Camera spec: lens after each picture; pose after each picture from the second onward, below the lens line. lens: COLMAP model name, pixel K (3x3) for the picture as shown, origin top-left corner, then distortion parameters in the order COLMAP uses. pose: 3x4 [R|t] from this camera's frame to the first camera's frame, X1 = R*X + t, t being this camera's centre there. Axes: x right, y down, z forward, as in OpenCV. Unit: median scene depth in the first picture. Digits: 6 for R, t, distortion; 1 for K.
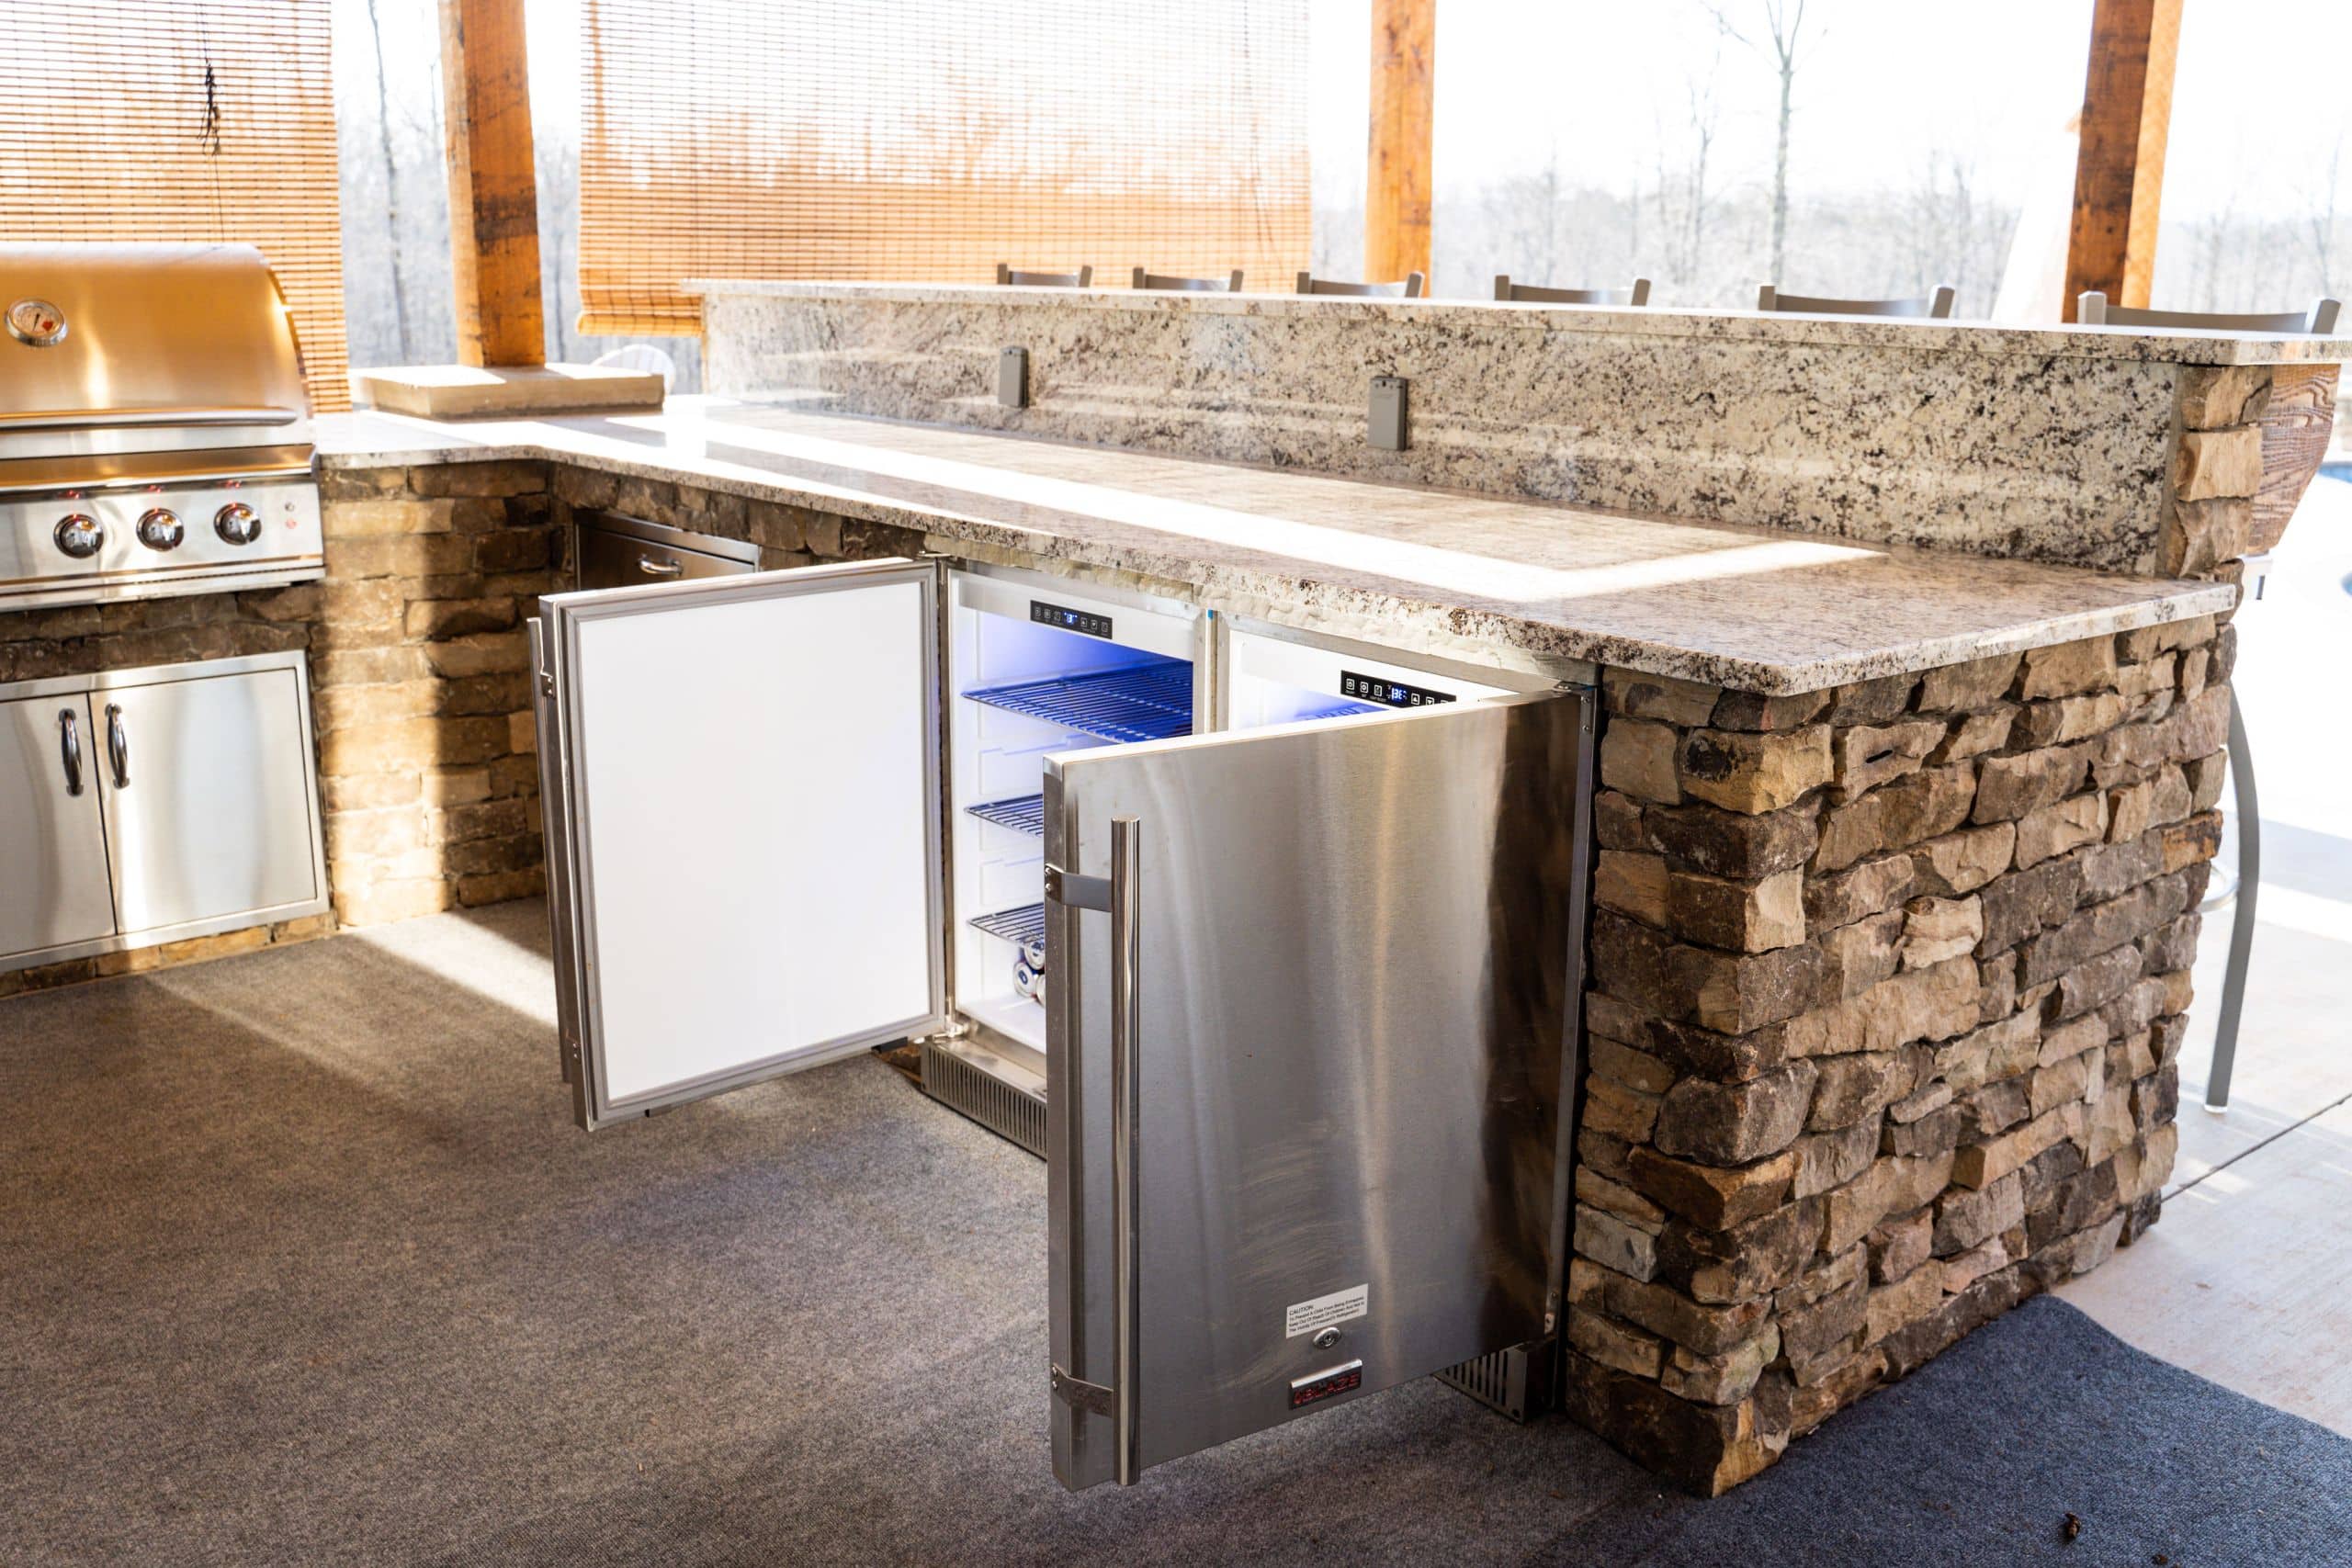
lens RADIAL K [[2090.2, 0, 1183.1], [0, 2090.2, 779.4], [0, 0, 1]] dist [-0.095259, 0.092565]
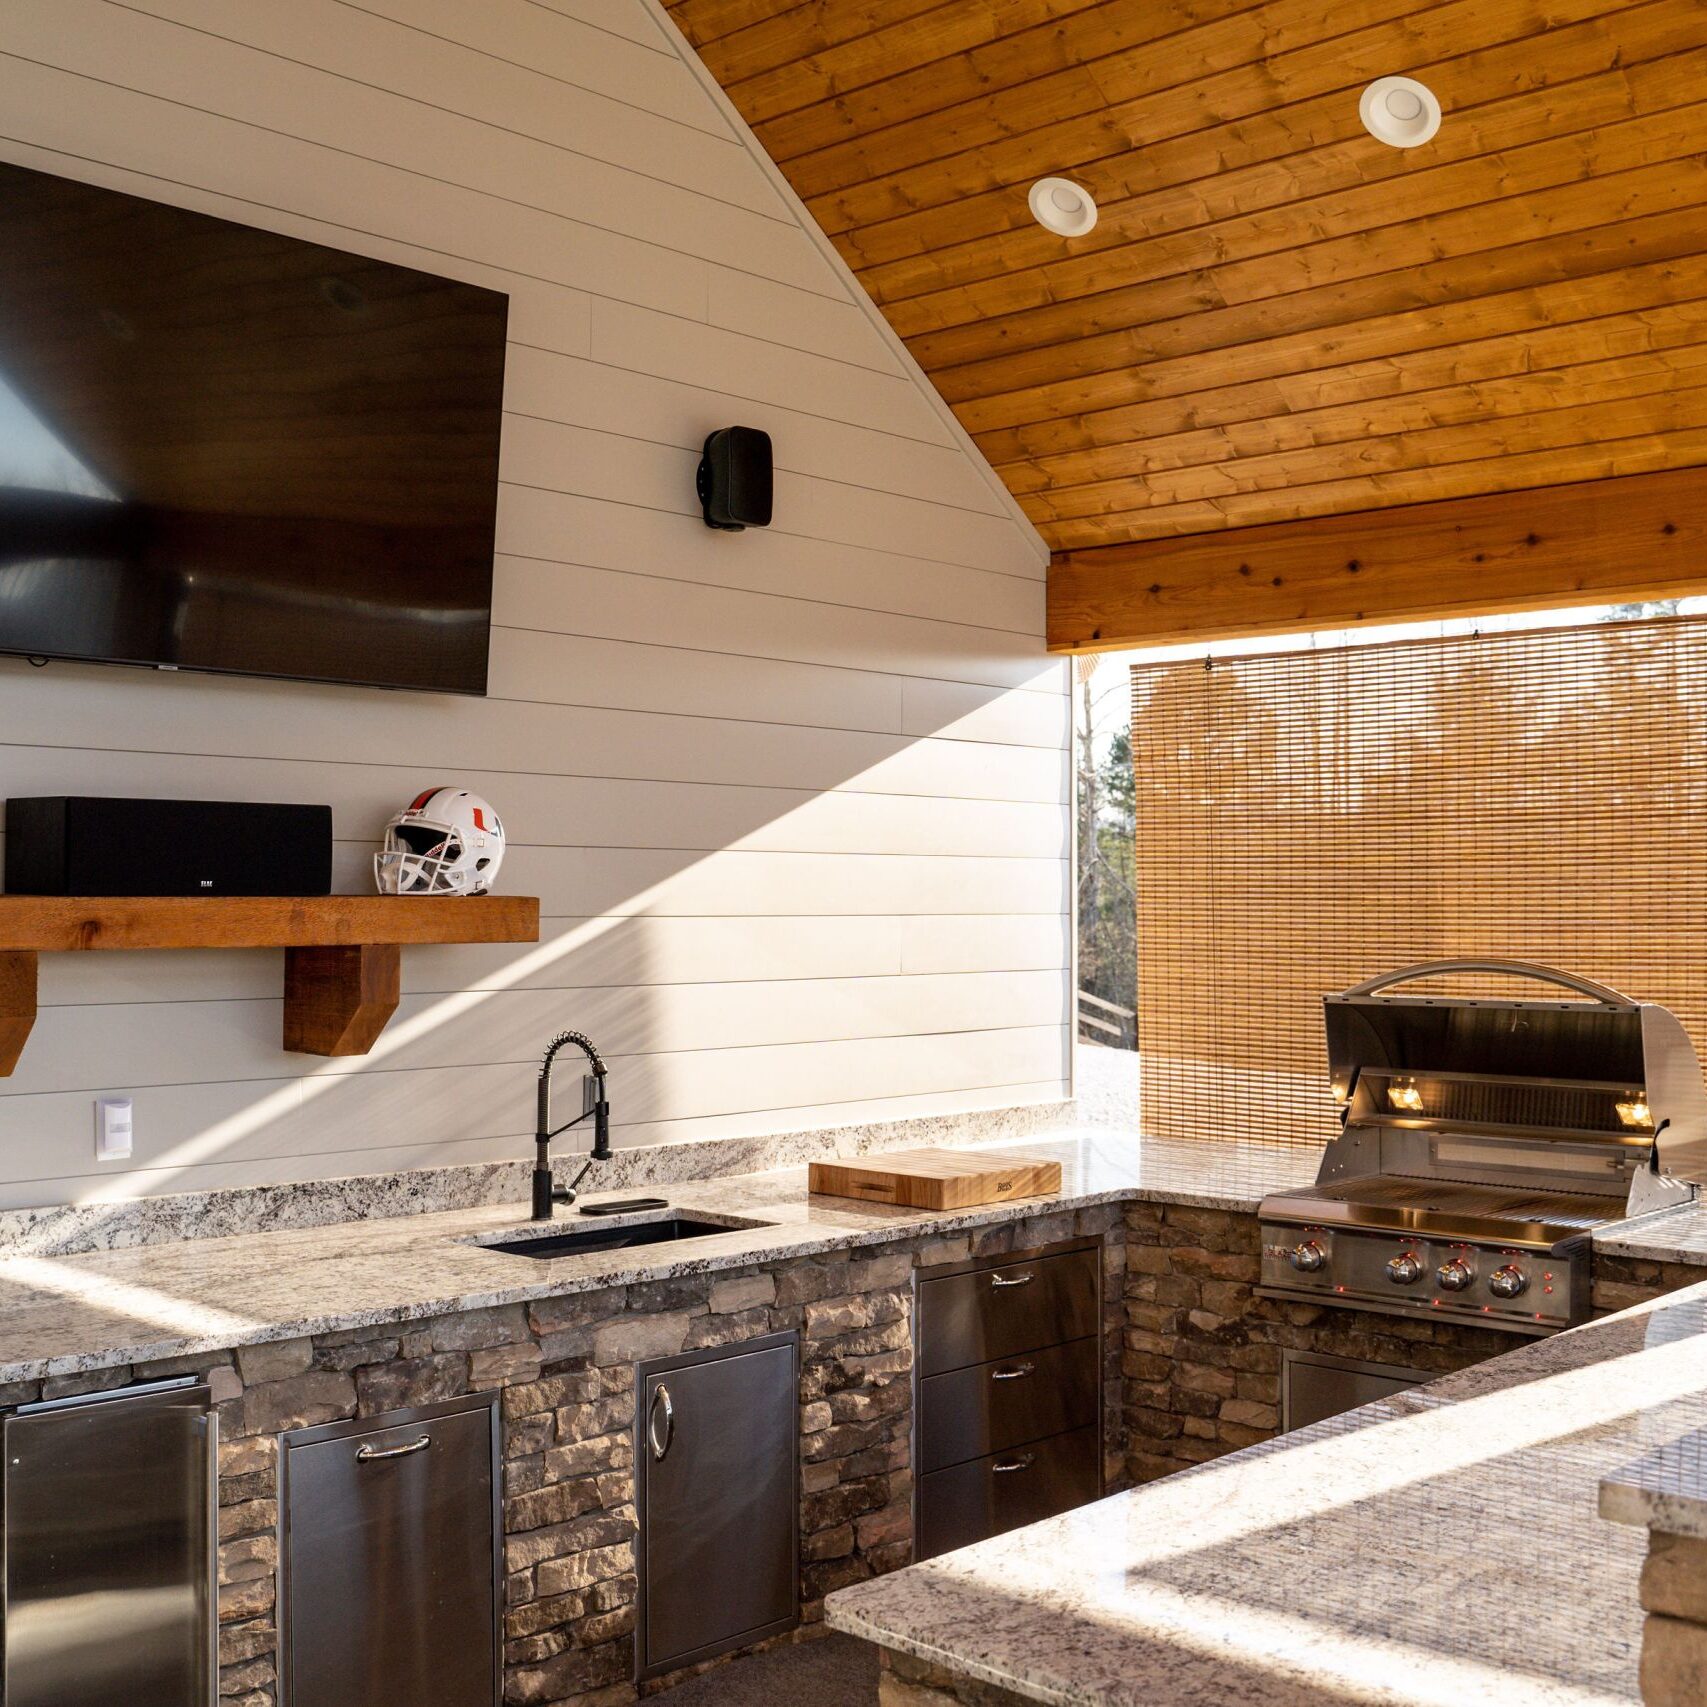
lens RADIAL K [[2061.1, 0, 853.5], [0, 2061.1, 853.5], [0, 0, 1]] dist [-0.124371, 0.105103]
pose [[0.113013, -0.036925, -0.992907, 0.654732], [-0.242477, 0.968070, -0.063600, -0.176734], [0.963552, 0.247945, 0.100451, 0.364701]]
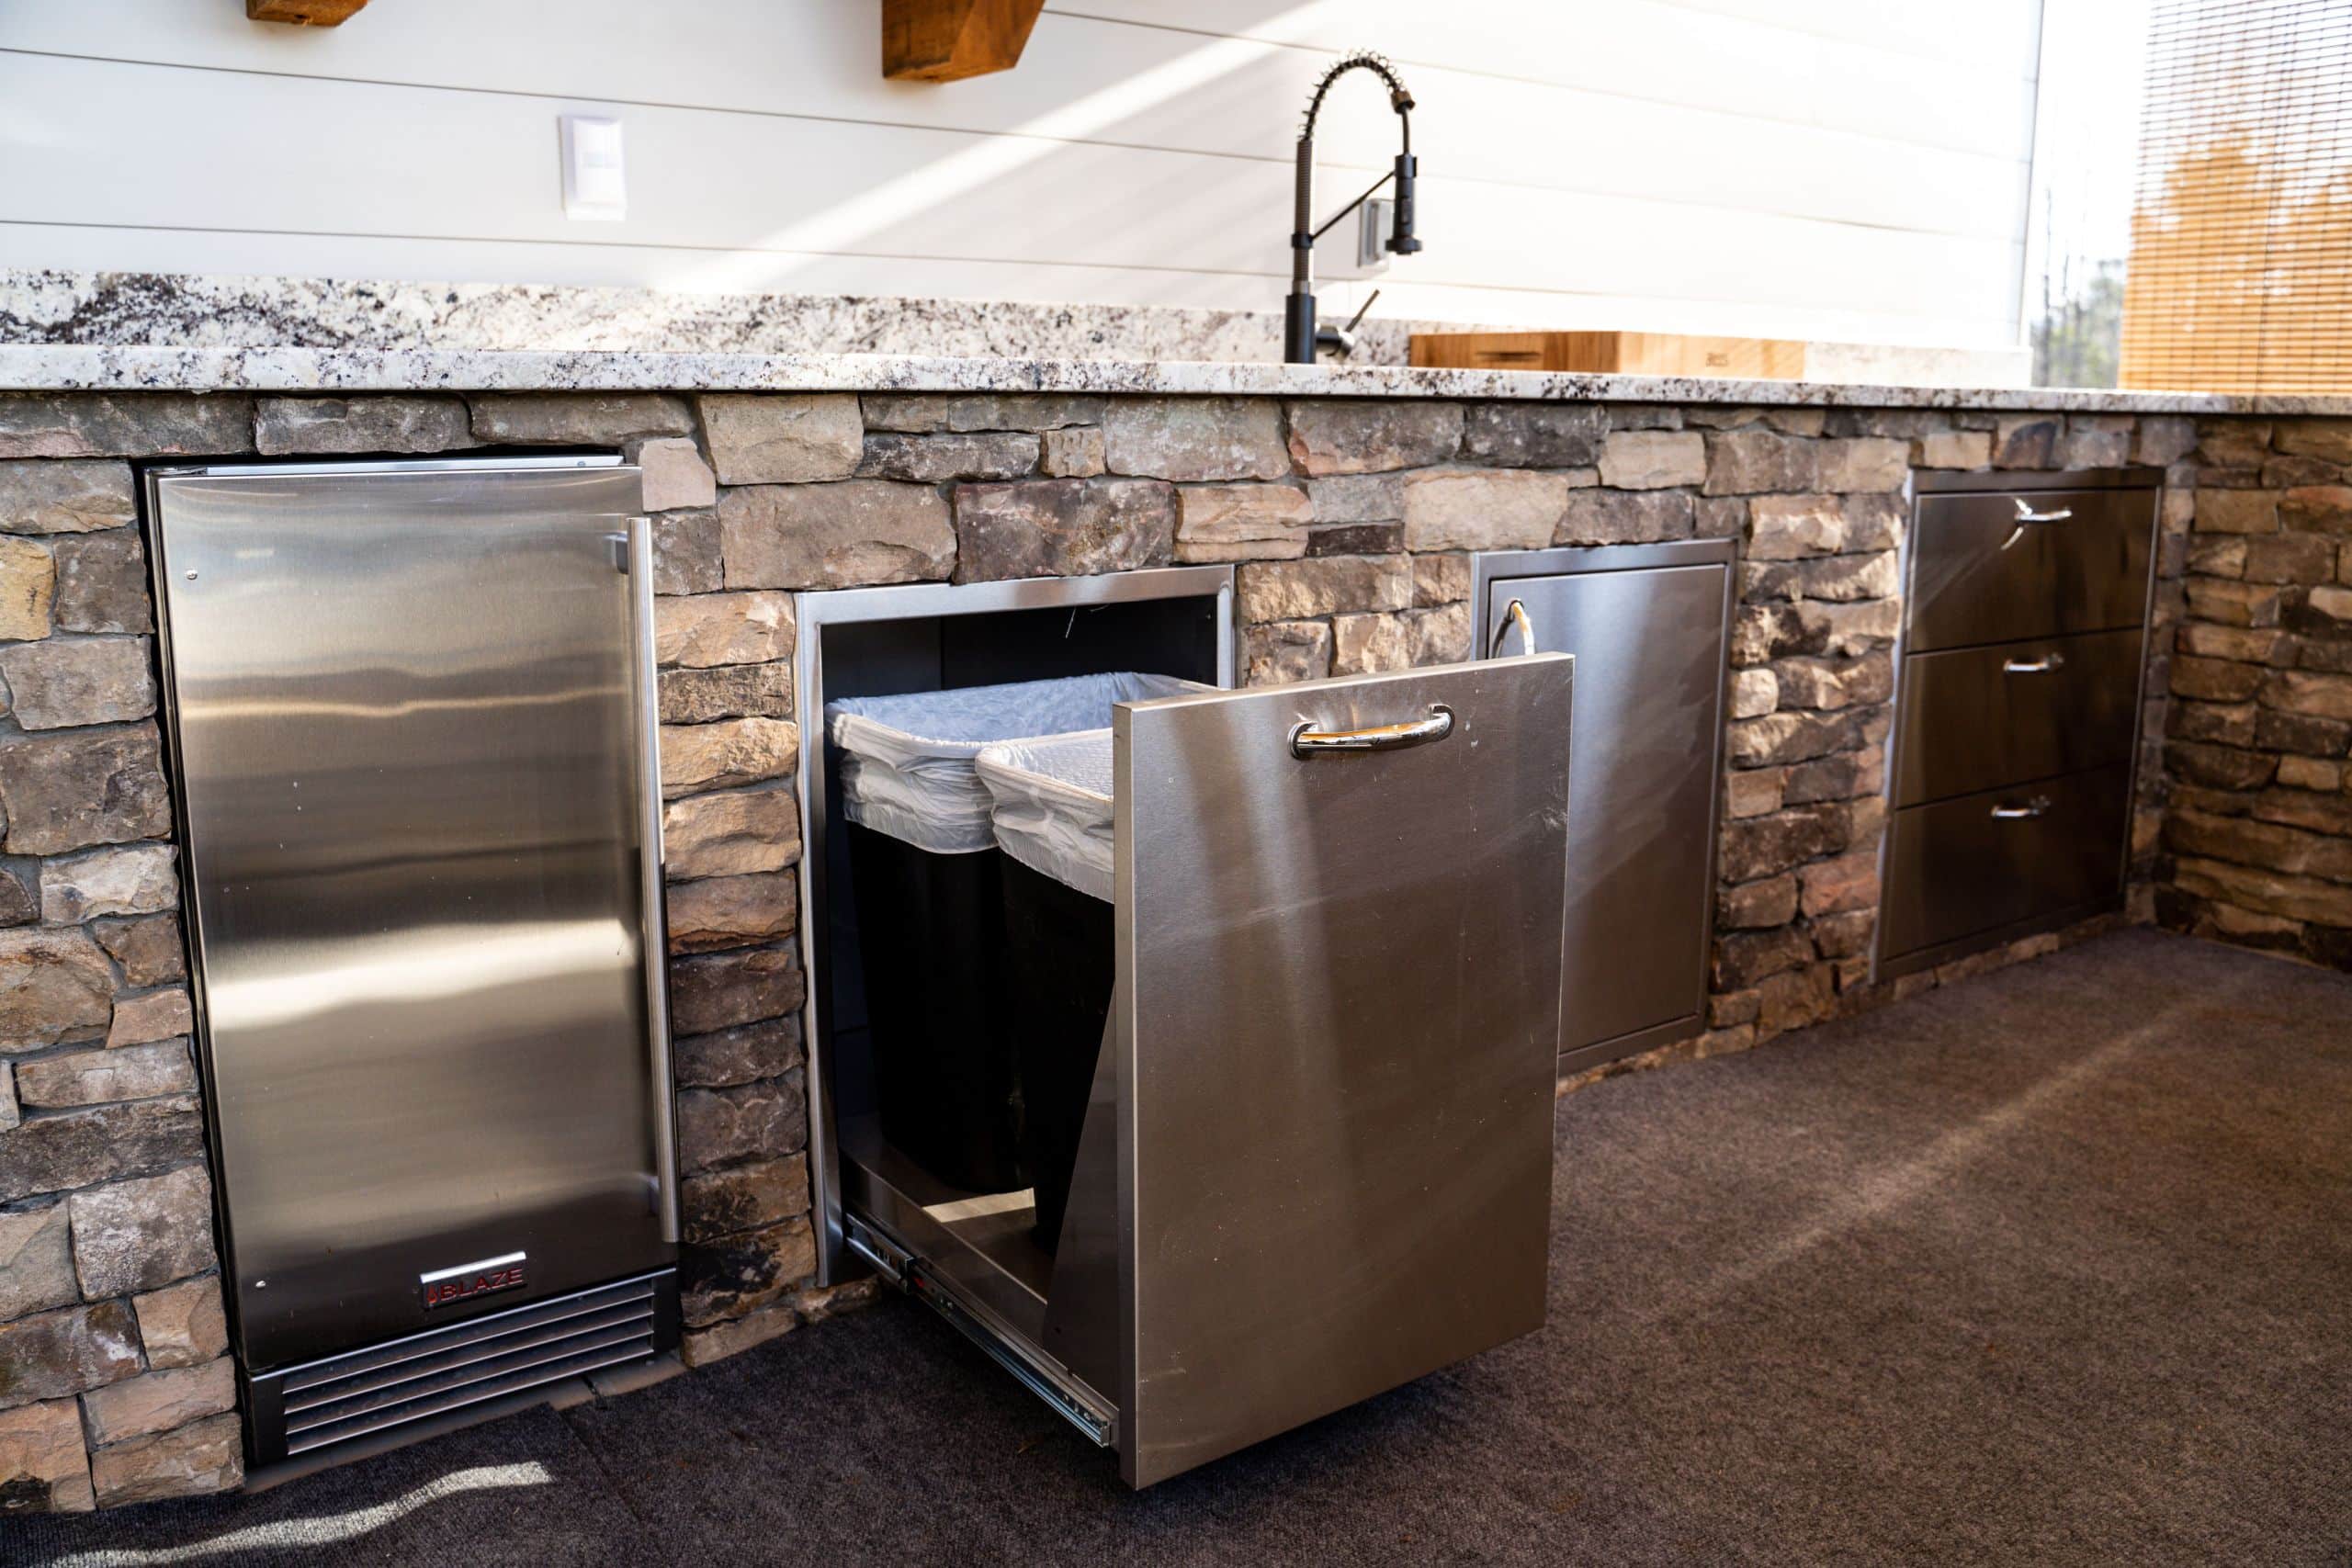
lens RADIAL K [[1892.7, 0, 1175.6], [0, 1892.7, 774.8], [0, 0, 1]] dist [-0.118824, 0.093928]
pose [[-0.080101, 0.184666, -0.979532, 0.159852], [-0.248827, 0.947874, 0.199046, 0.002247], [0.965230, 0.259678, -0.029976, 0.376845]]
